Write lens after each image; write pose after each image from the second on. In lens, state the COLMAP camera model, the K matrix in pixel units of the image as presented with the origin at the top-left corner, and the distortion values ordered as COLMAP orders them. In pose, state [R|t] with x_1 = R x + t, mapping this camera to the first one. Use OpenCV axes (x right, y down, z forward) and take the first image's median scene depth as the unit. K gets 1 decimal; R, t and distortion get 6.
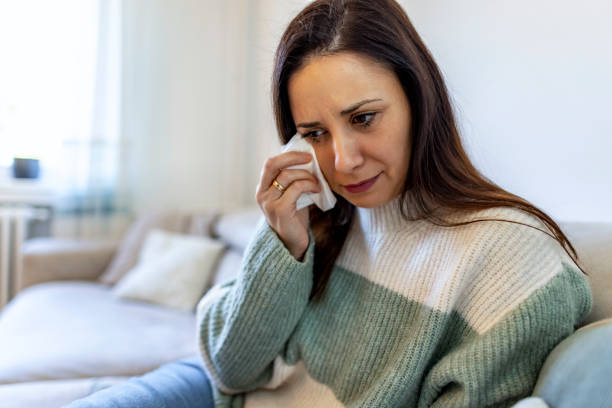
lens RADIAL K [[415.6, 0, 306.0], [0, 415.6, 213.4], [0, 0, 1]] dist [0.033530, 0.001014]
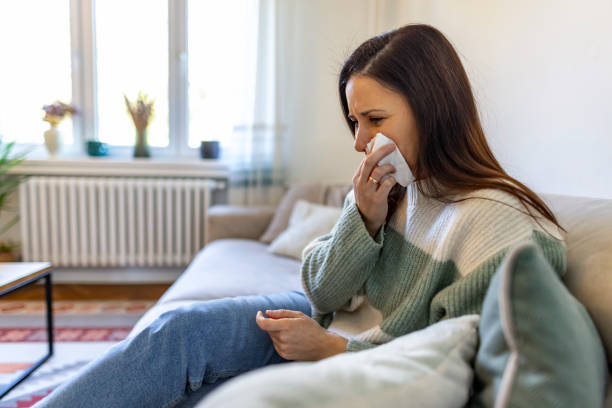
lens RADIAL K [[415.6, 0, 306.0], [0, 415.6, 213.4], [0, 0, 1]] dist [0.033530, 0.001014]
pose [[0.932293, 0.035657, -0.359941, 0.299545], [-0.010912, 0.997449, 0.070548, -0.018462], [0.361538, -0.061844, 0.930304, -0.367653]]
